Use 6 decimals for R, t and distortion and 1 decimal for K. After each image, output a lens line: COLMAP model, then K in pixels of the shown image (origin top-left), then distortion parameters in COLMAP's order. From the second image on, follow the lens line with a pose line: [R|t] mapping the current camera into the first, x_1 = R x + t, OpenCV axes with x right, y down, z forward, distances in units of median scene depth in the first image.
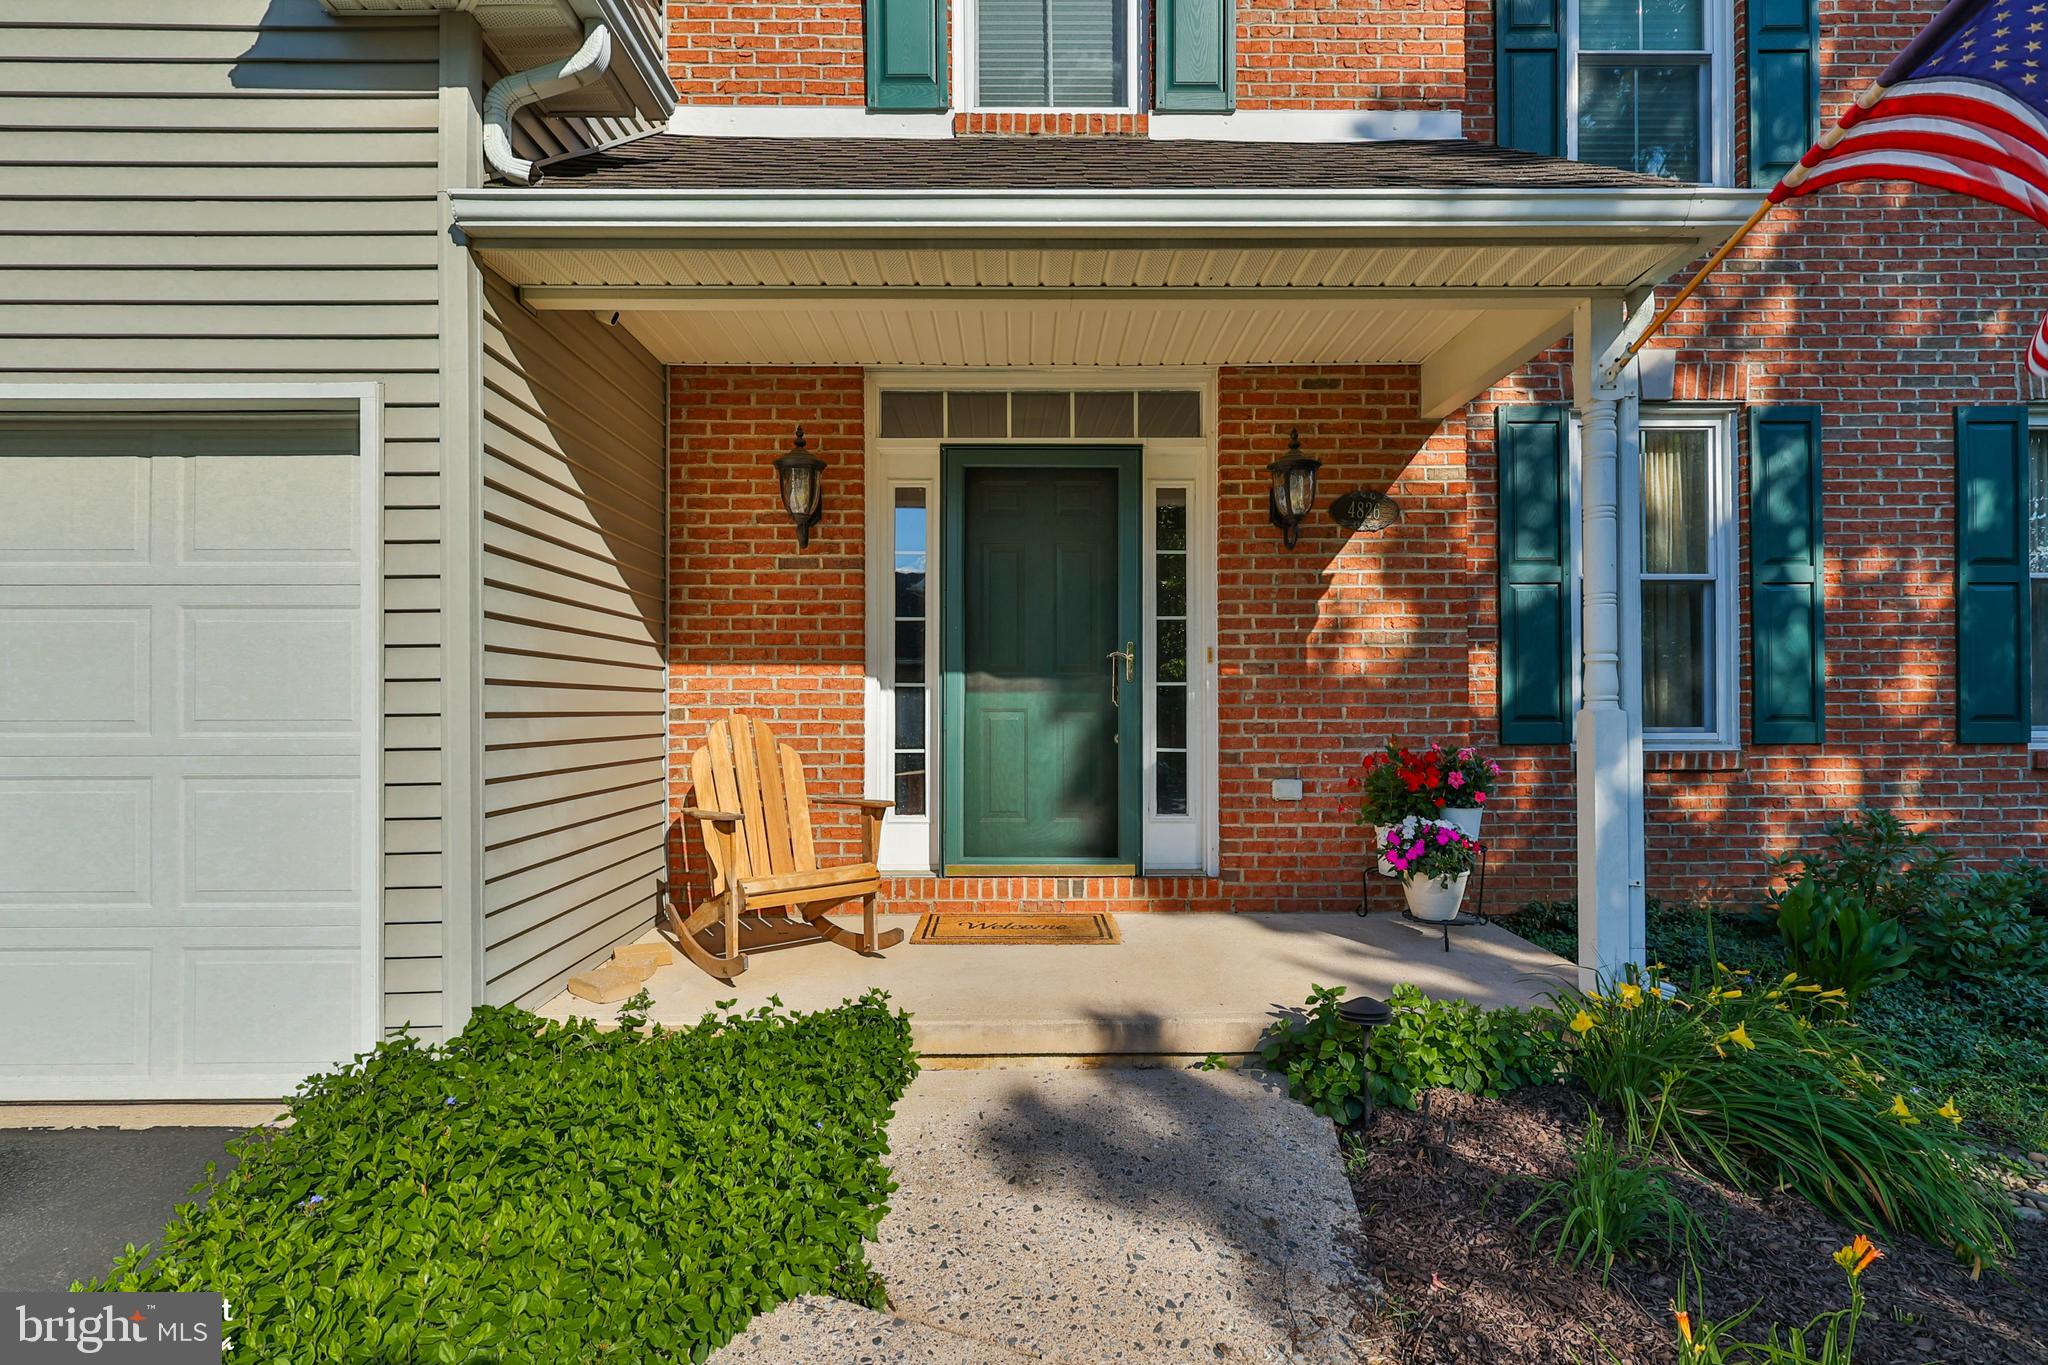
lens RADIAL K [[1000.4, 0, 1014.6], [0, 1000.4, 679.8], [0, 0, 1]] dist [0.000489, -0.000048]
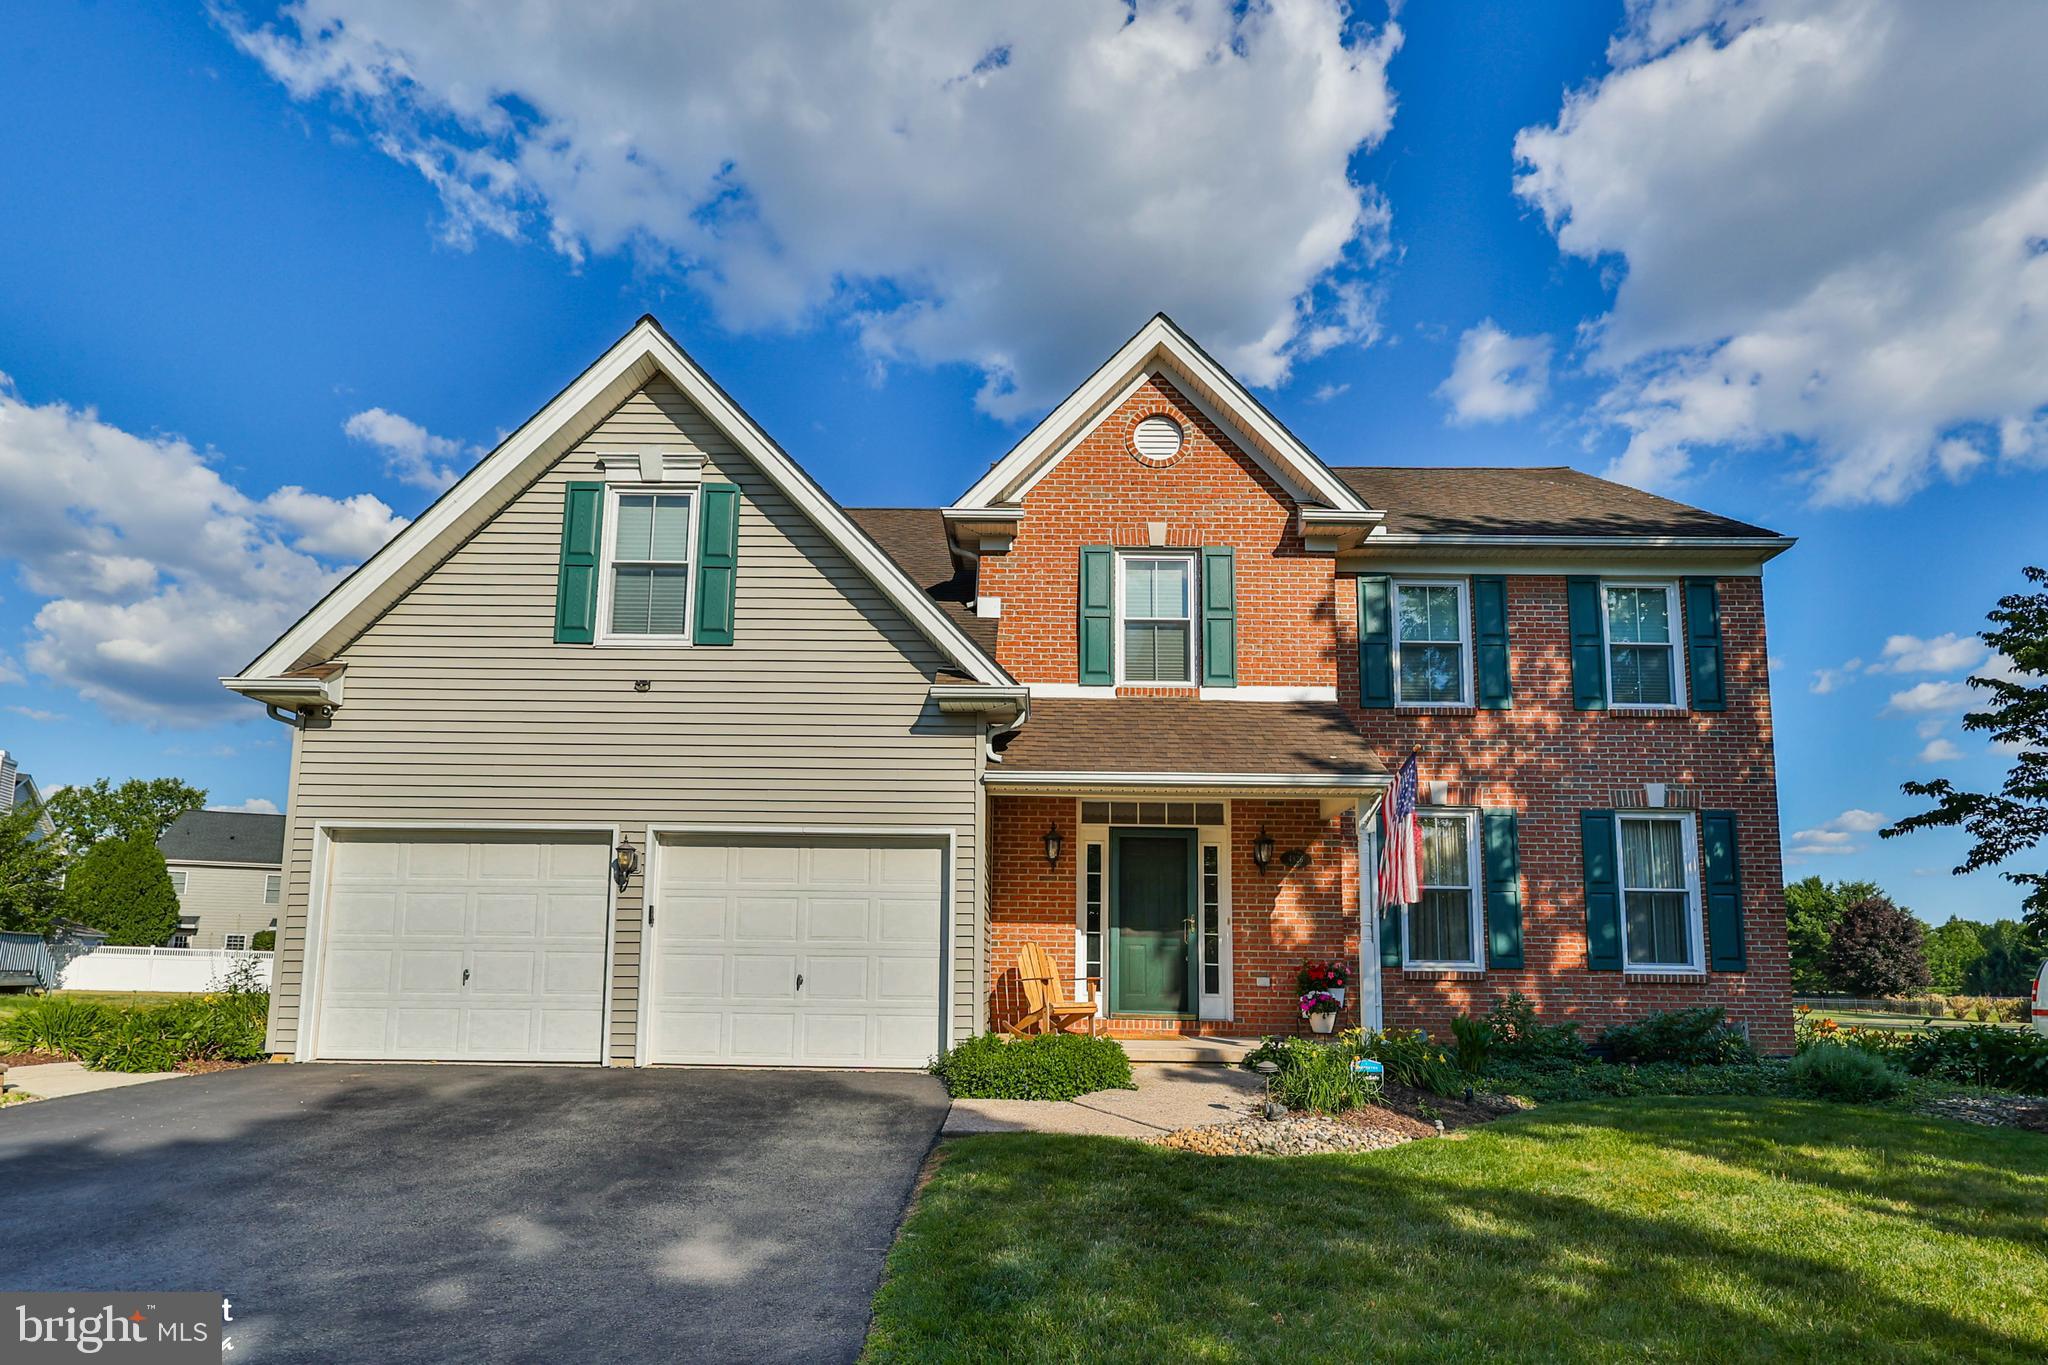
lens RADIAL K [[1051.8, 0, 1036.0], [0, 1051.8, 817.1], [0, 0, 1]] dist [0.003890, 0.000304]
pose [[0.999885, 0.013501, -0.006939, -0.222352], [-0.014282, 0.991587, -0.128650, 0.052192], [0.005143, 0.128734, 0.991666, -1.366498]]
